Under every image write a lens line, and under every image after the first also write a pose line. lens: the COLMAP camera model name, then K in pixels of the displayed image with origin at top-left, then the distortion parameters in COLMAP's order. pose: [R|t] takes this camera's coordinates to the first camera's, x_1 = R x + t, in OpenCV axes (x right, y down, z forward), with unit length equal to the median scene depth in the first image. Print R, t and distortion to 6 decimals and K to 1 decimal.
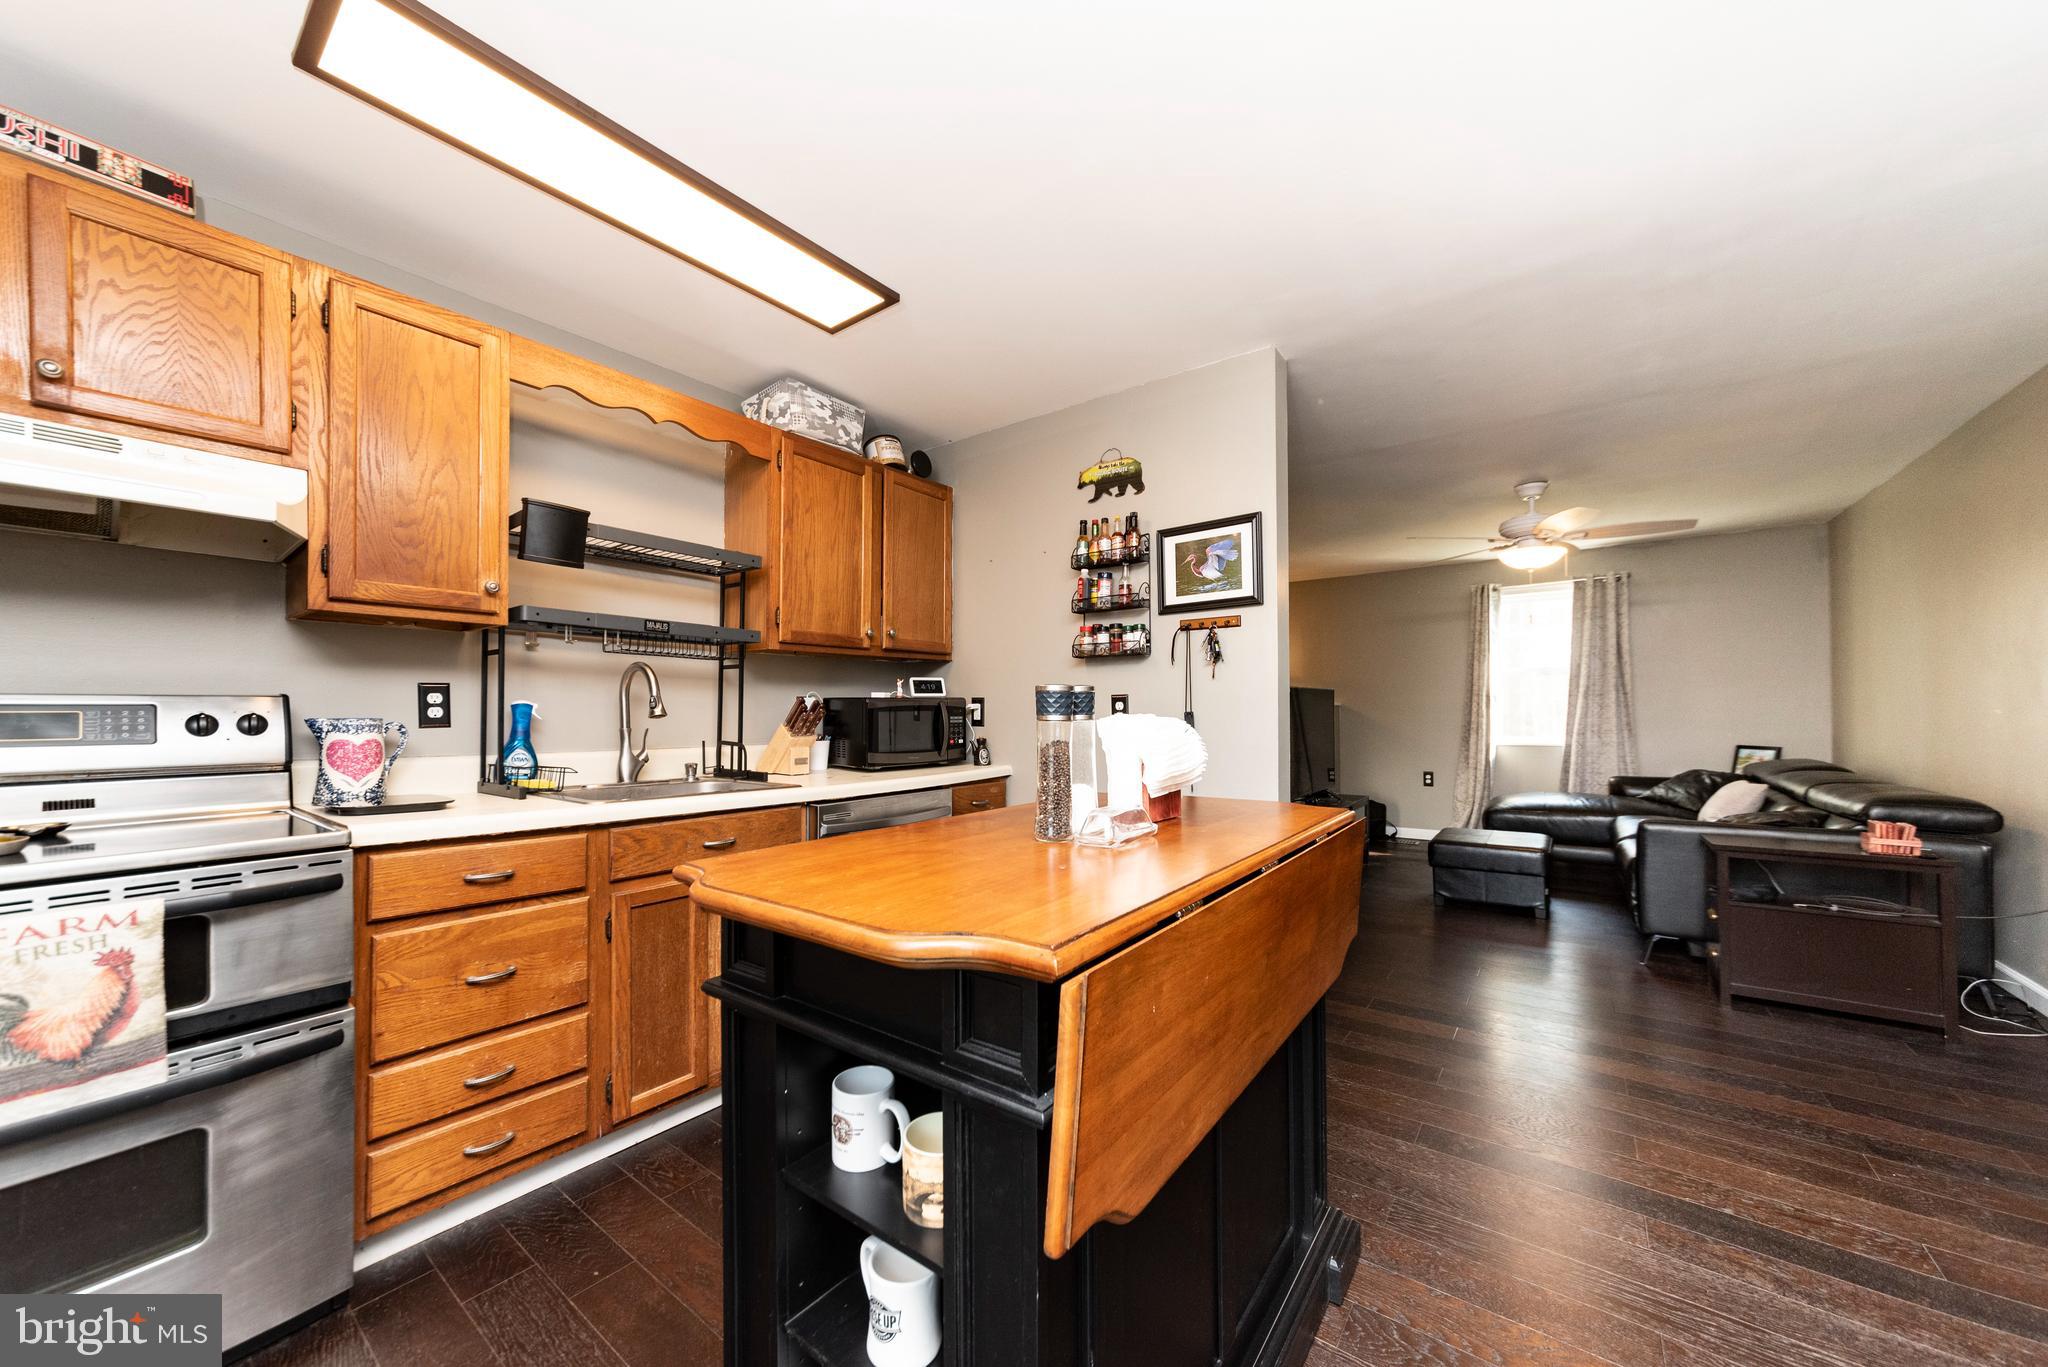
lens RADIAL K [[725.9, 0, 1034.6], [0, 725.9, 701.3], [0, 0, 1]] dist [0.007597, 0.000032]
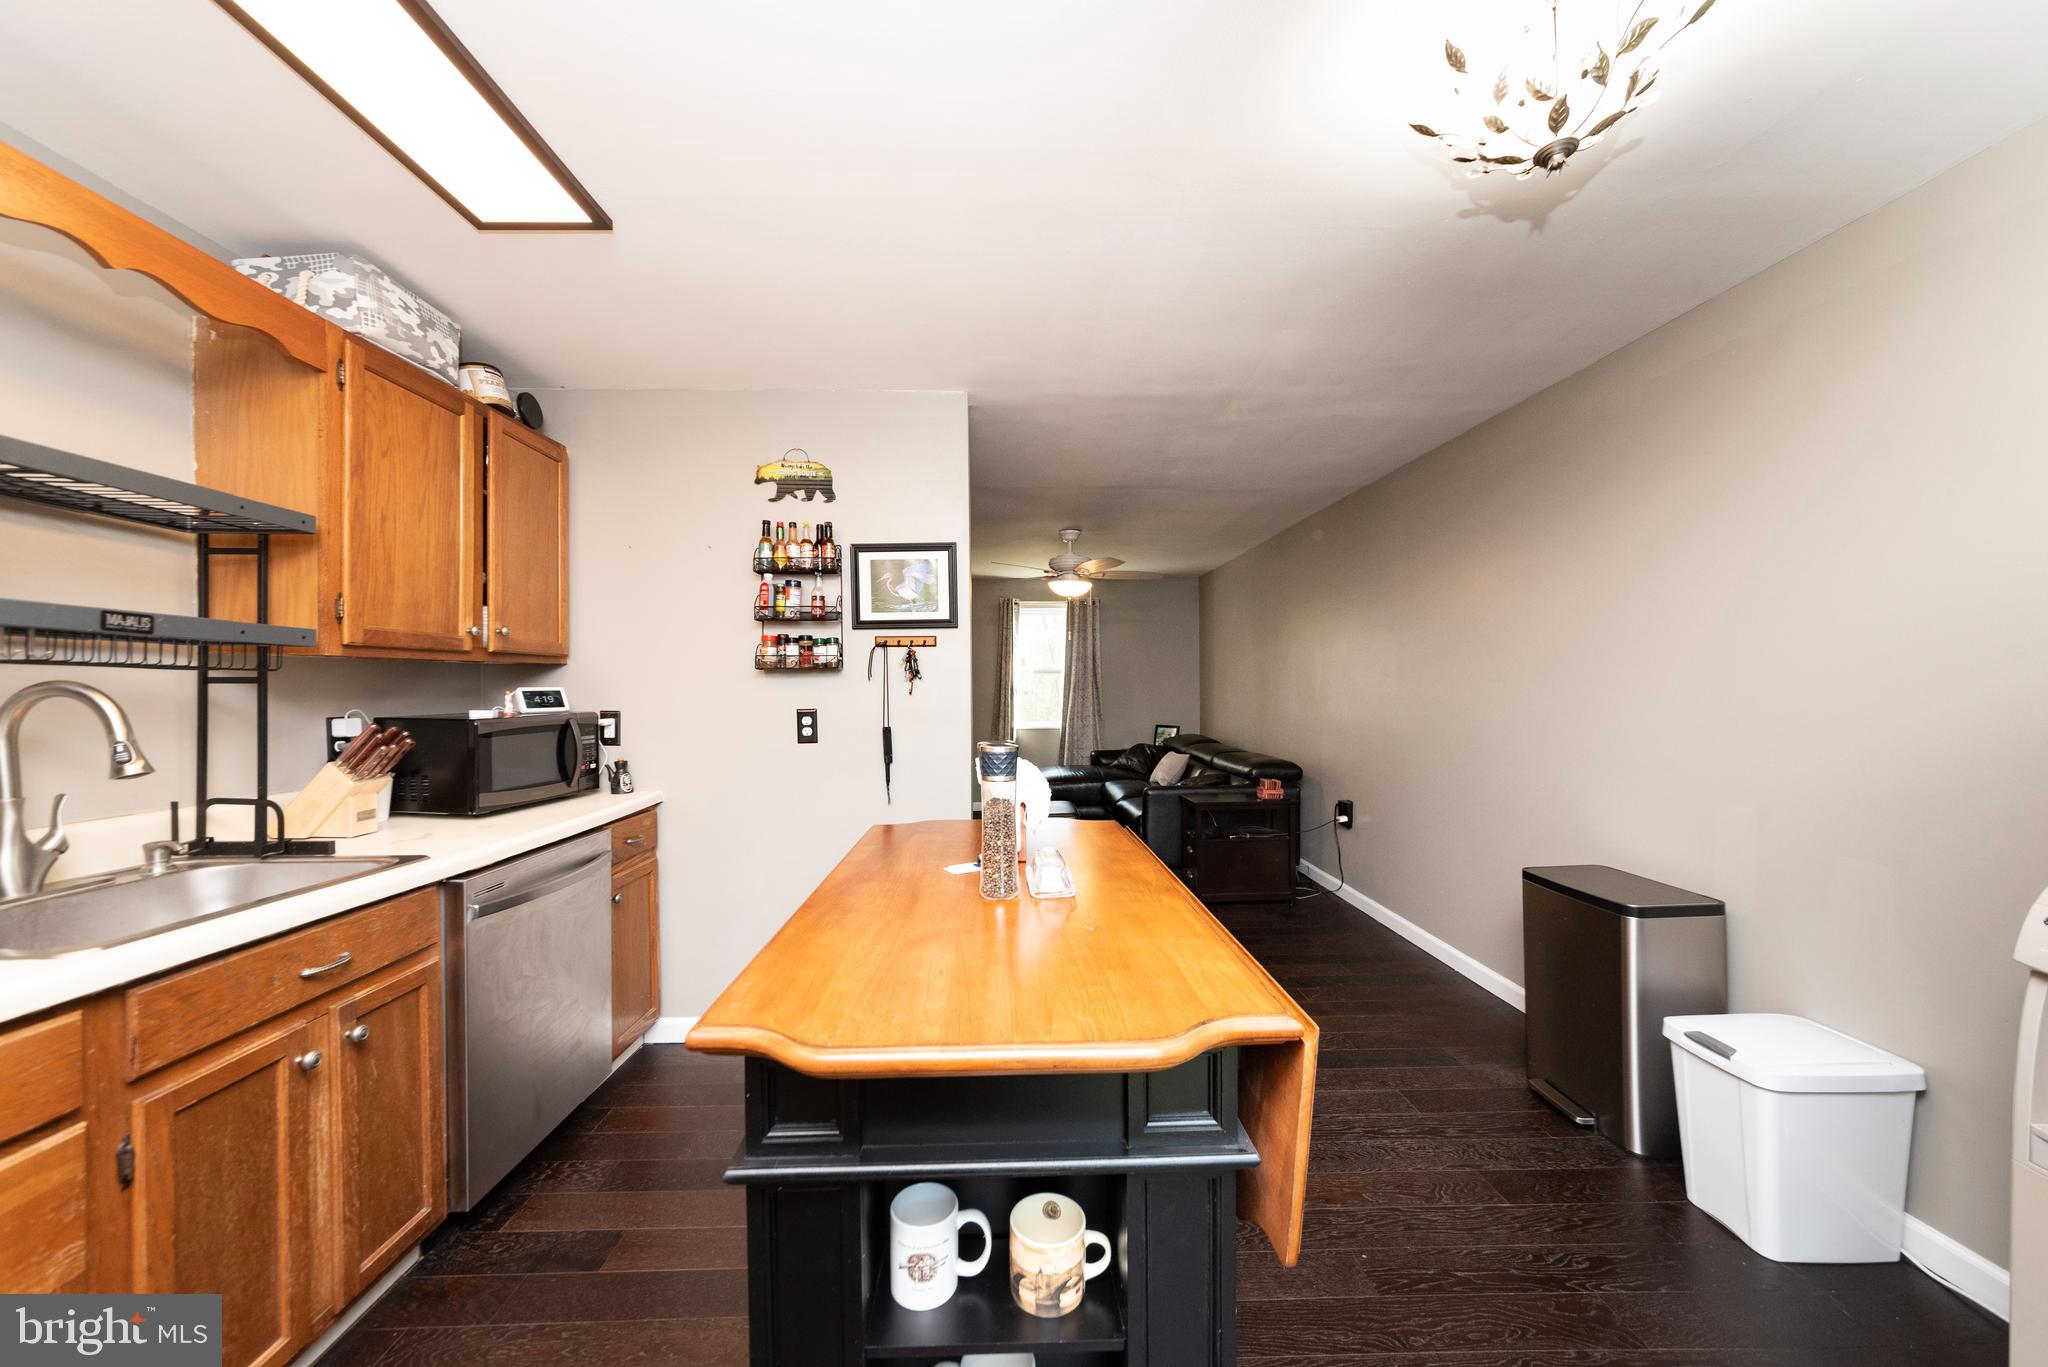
lens RADIAL K [[719.9, 0, 1022.1], [0, 719.9, 691.1], [0, 0, 1]] dist [-0.000087, -0.000025]
pose [[0.788361, -0.002690, 0.615207, -0.245370], [-0.006987, 0.999887, 0.013325, -0.048168], [-0.615173, -0.014804, 0.788253, 0.078945]]
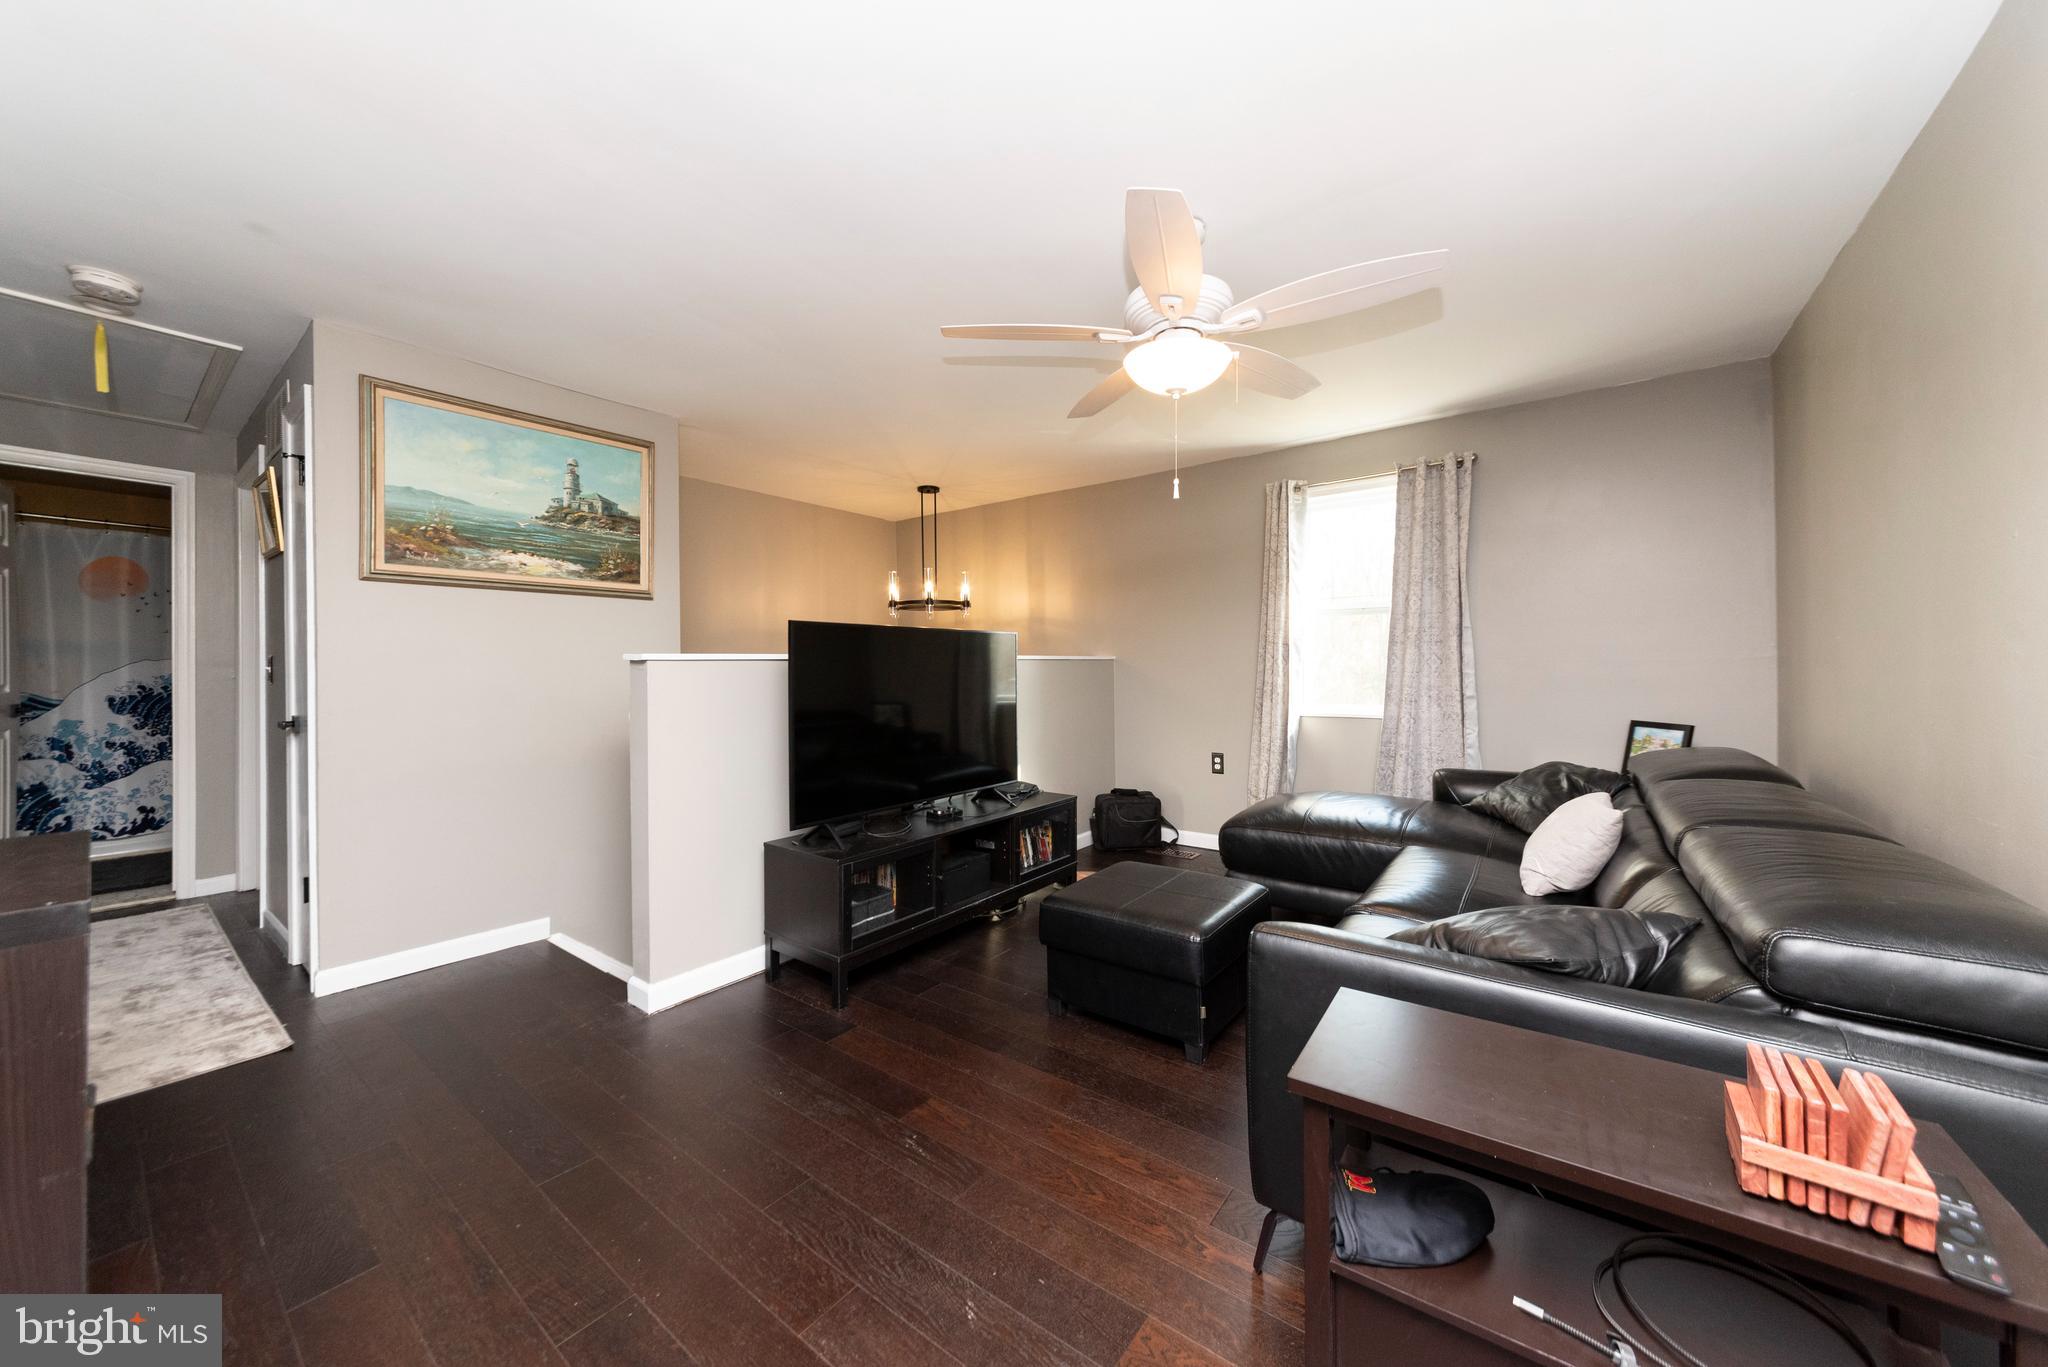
lens RADIAL K [[725.6, 0, 1021.1], [0, 725.6, 661.6], [0, 0, 1]] dist [0.000884, 0.004727]
pose [[0.999933, 0.001526, -0.011503, 0.855583], [-0.001466, 0.999986, 0.005173, 0.012399], [0.011511, -0.005155, 0.999920, 0.709510]]
